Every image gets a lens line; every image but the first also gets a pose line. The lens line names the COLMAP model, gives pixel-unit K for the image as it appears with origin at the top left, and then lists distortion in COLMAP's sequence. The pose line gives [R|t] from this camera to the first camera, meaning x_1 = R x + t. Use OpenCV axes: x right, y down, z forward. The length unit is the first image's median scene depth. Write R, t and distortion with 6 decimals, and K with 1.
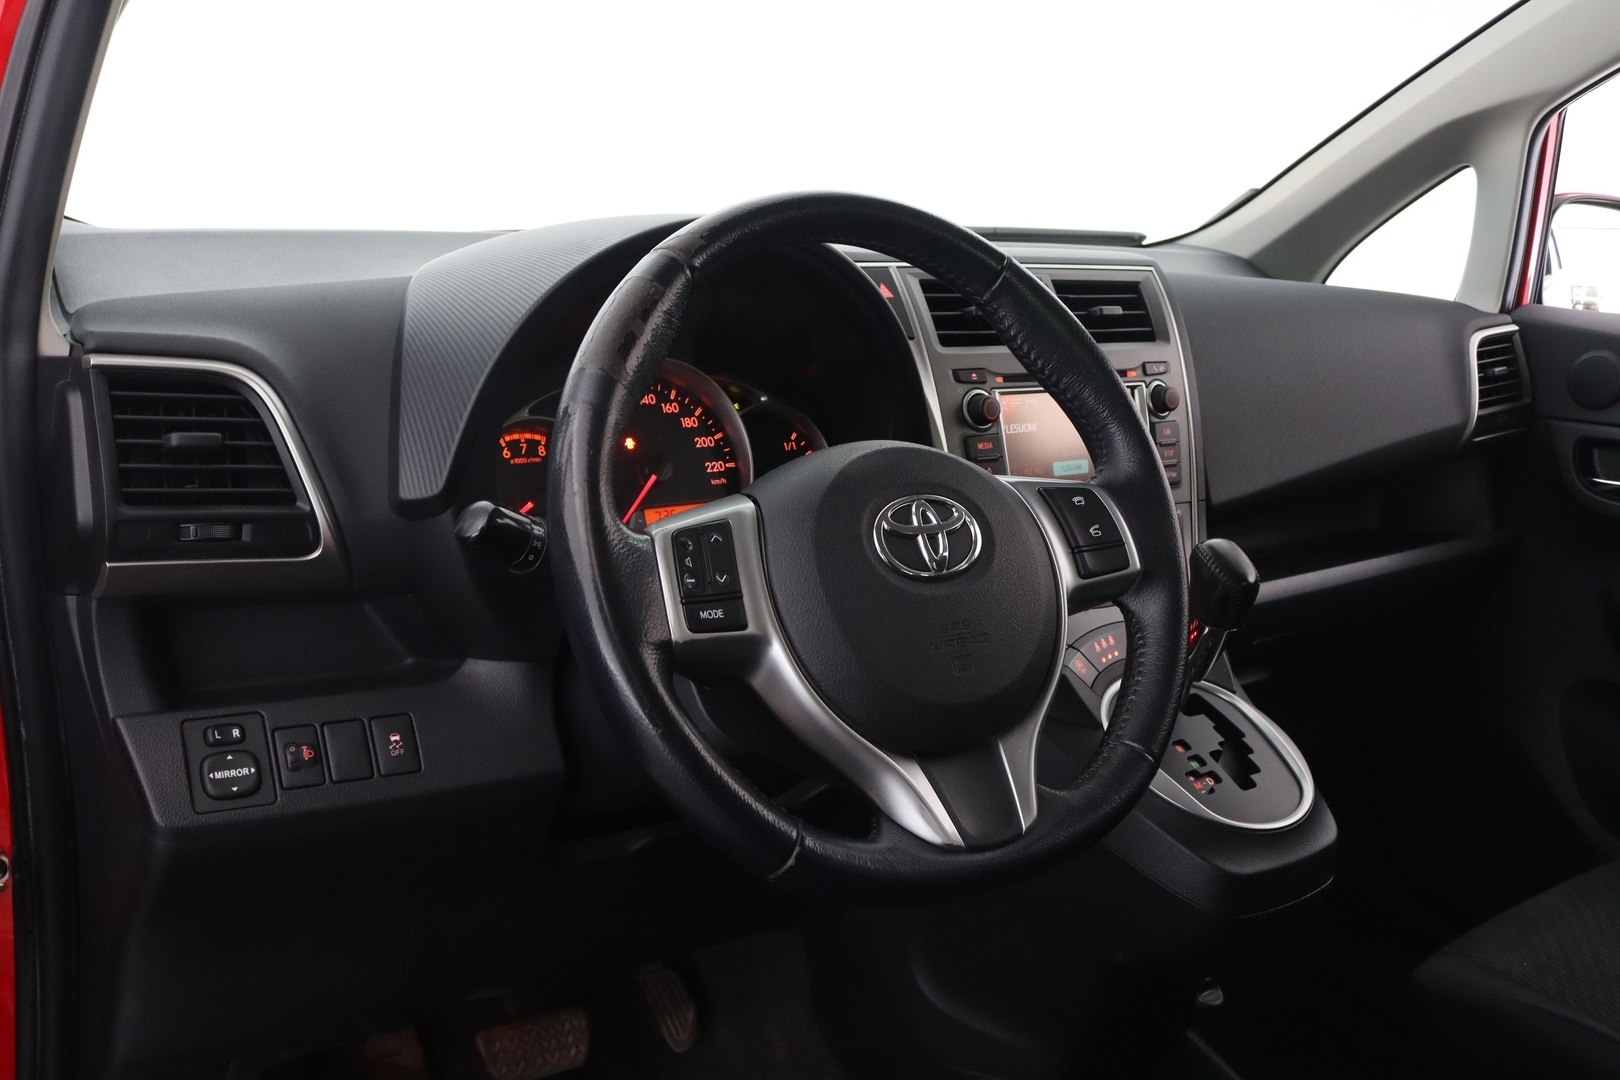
lens RADIAL K [[1494.9, 0, 791.5], [0, 1494.9, 583.7], [0, 0, 1]] dist [-0.133016, 0.128262]
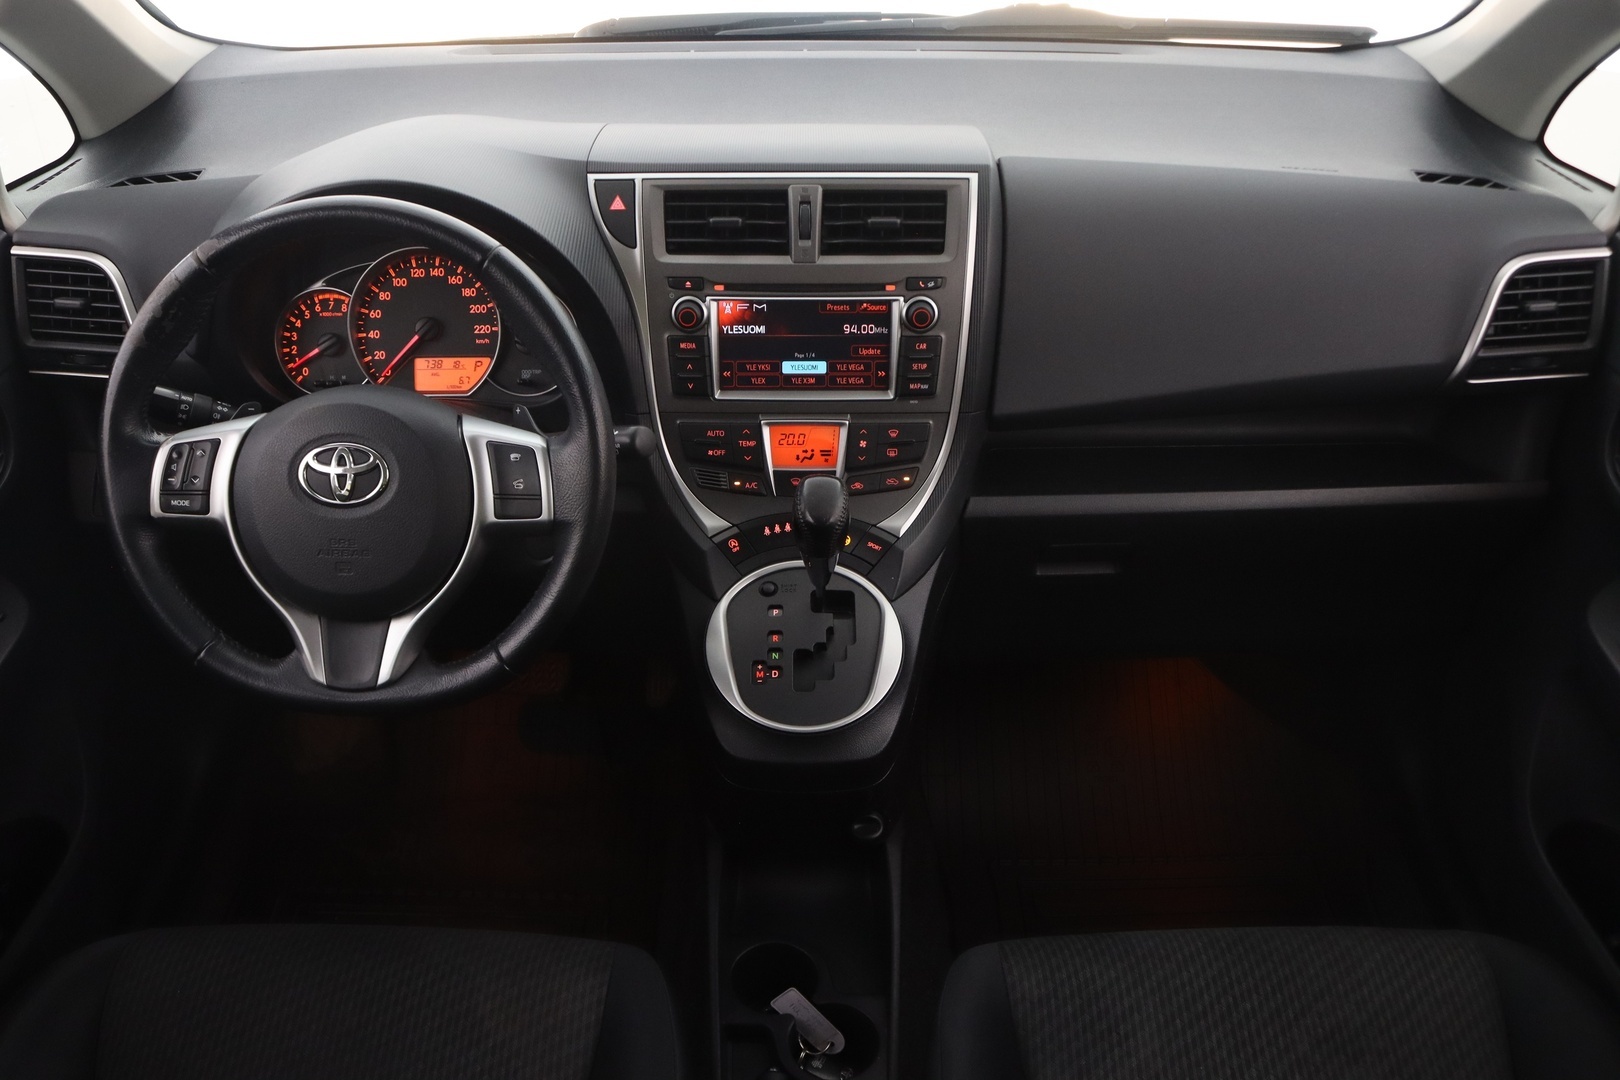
lens RADIAL K [[1494.9, 0, 791.5], [0, 1494.9, 583.7], [0, 0, 1]] dist [-0.133016, 0.128262]
pose [[0.808819, 0.293140, -0.509786, 0.893742], [-0.110068, 0.927041, 0.358441, -0.366776], [0.577666, -0.233802, 0.782074, 0.093374]]
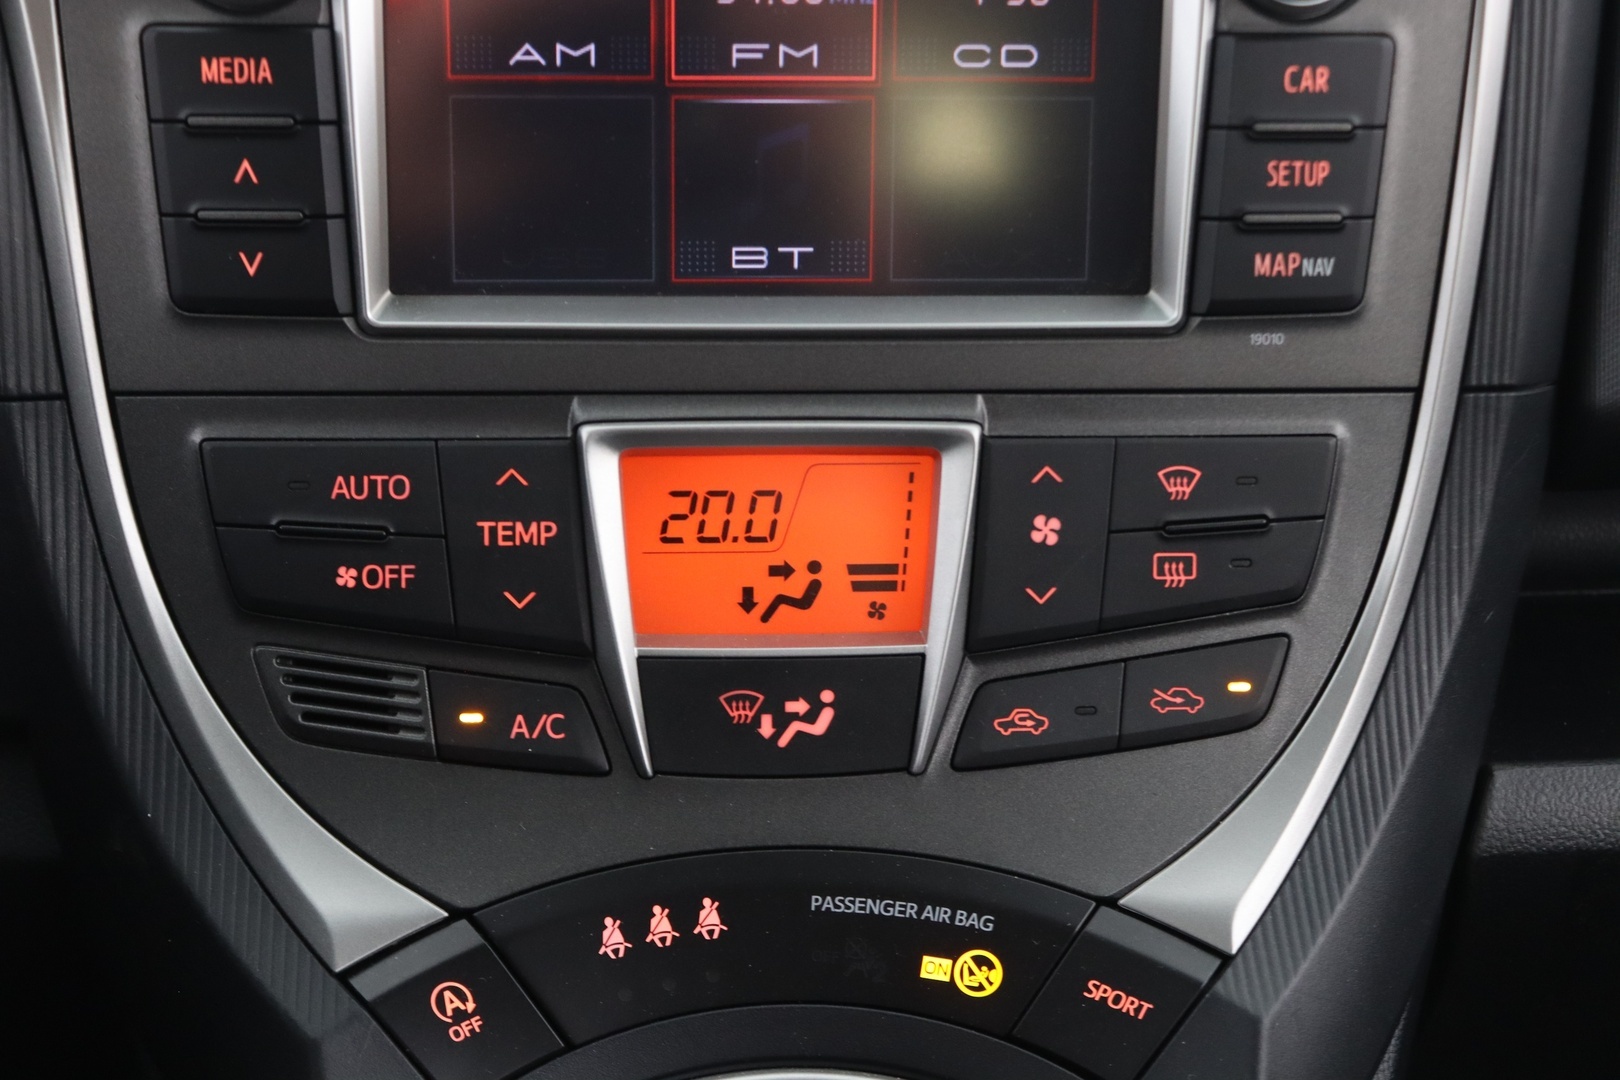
lens RADIAL K [[2321.4, 0, 733.5], [0, 2321.4, 628.9], [0, 0, 1]] dist [-0.055741, 0.143872]
pose [[0.850835, 0.197618, -0.486855, 0.431378], [-0.115771, 0.974314, 0.193158, -0.090756], [0.512521, -0.107982, 0.851858, 0.740315]]
